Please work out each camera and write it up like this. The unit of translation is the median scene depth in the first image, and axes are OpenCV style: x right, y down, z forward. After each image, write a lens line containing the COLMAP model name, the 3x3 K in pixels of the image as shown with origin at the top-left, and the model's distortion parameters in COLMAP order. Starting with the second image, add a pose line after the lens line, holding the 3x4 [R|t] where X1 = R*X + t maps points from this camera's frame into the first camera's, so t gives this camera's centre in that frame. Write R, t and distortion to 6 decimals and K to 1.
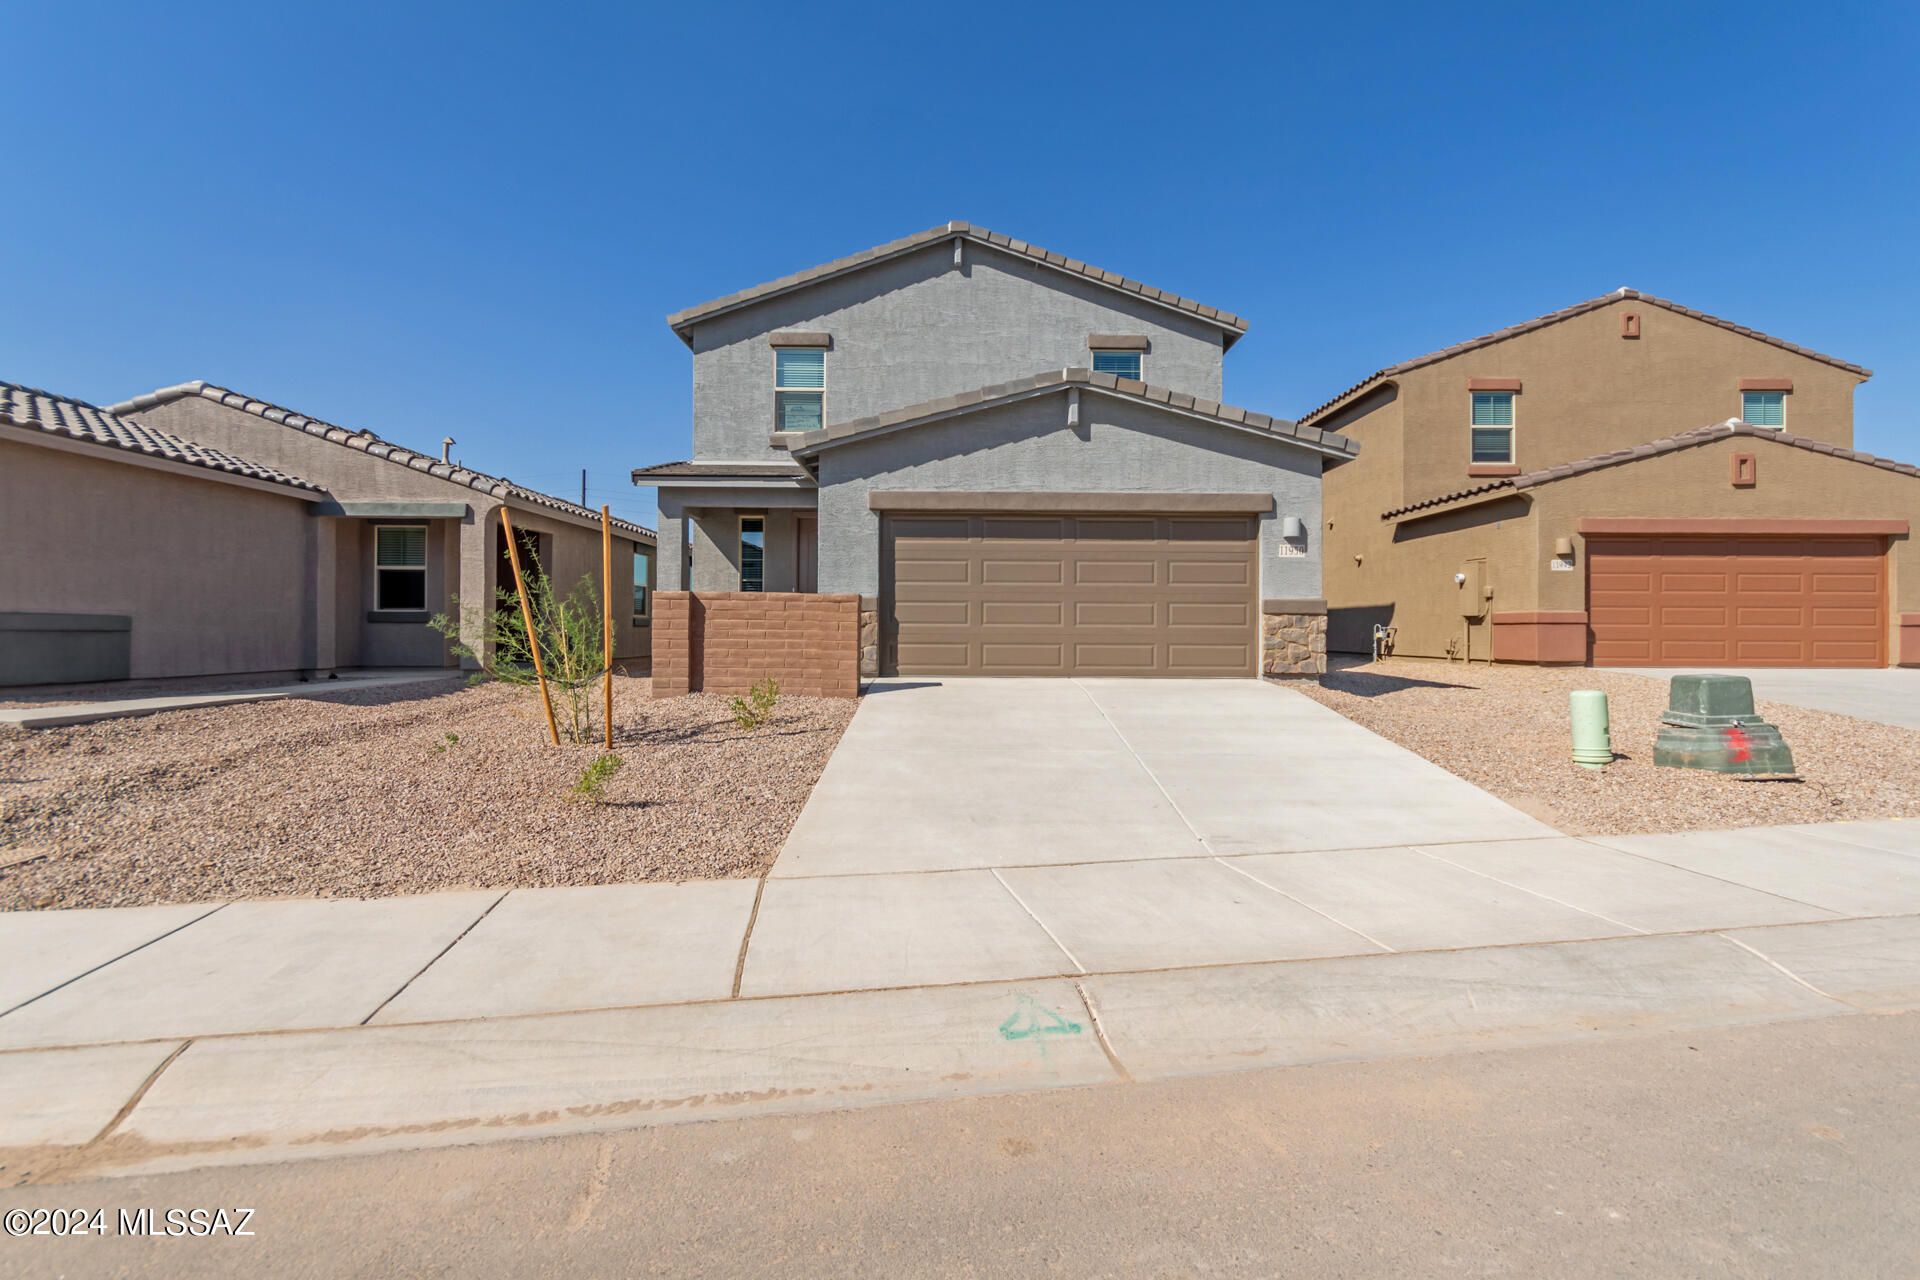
lens RADIAL K [[899.7, 0, 966.8], [0, 899.7, 634.6], [0, 0, 1]] dist [0.009438, -0.000221]
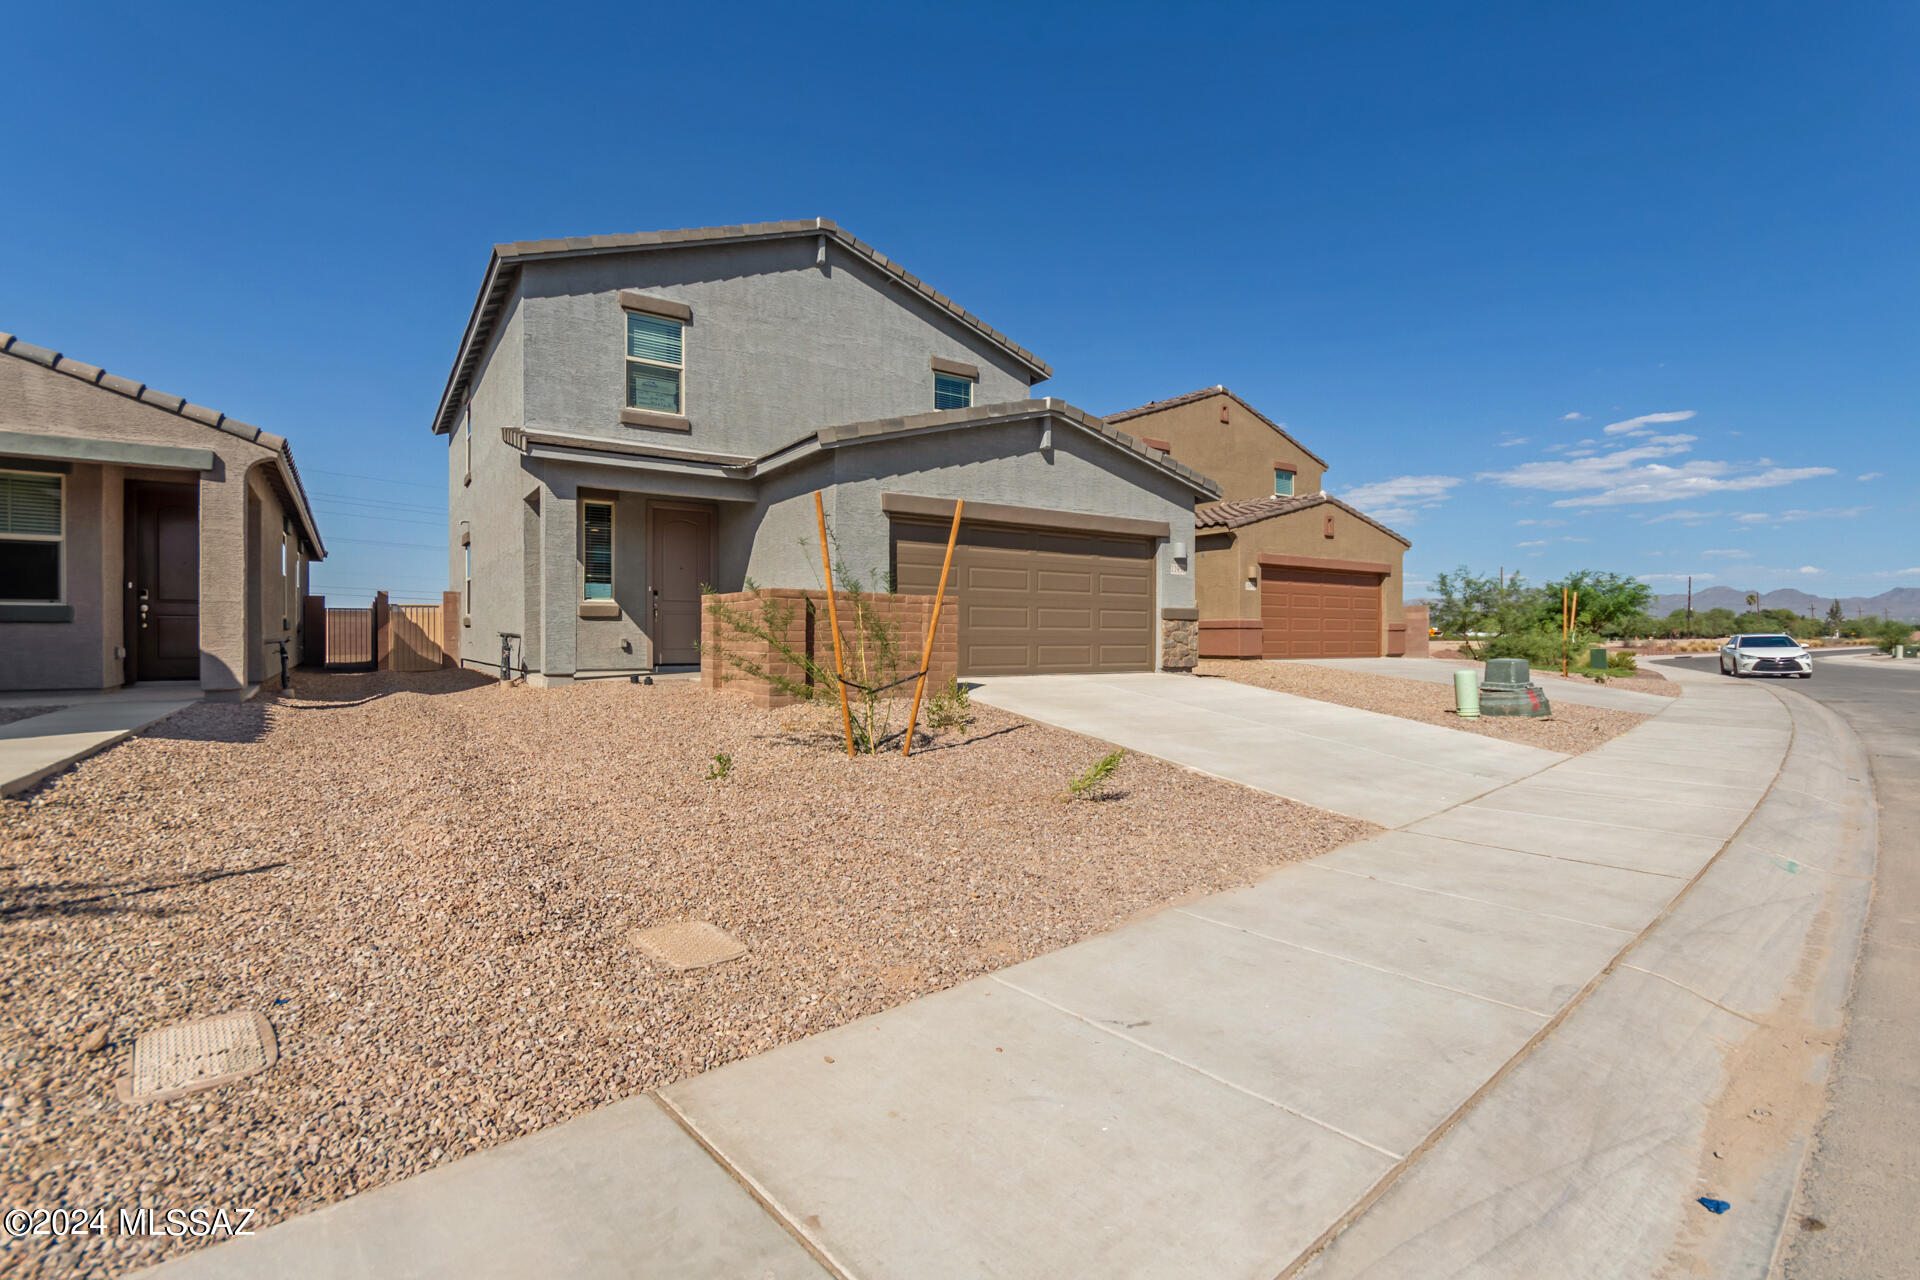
lens RADIAL K [[892.7, 0, 962.0], [0, 892.7, 654.3], [0, 0, 1]] dist [0.009817, 0.000201]
pose [[0.833610, -0.012732, 0.552206, -0.432843], [0.004652, 0.999861, 0.016030, 0.002855], [-0.552334, -0.010794, 0.833553, 0.095743]]
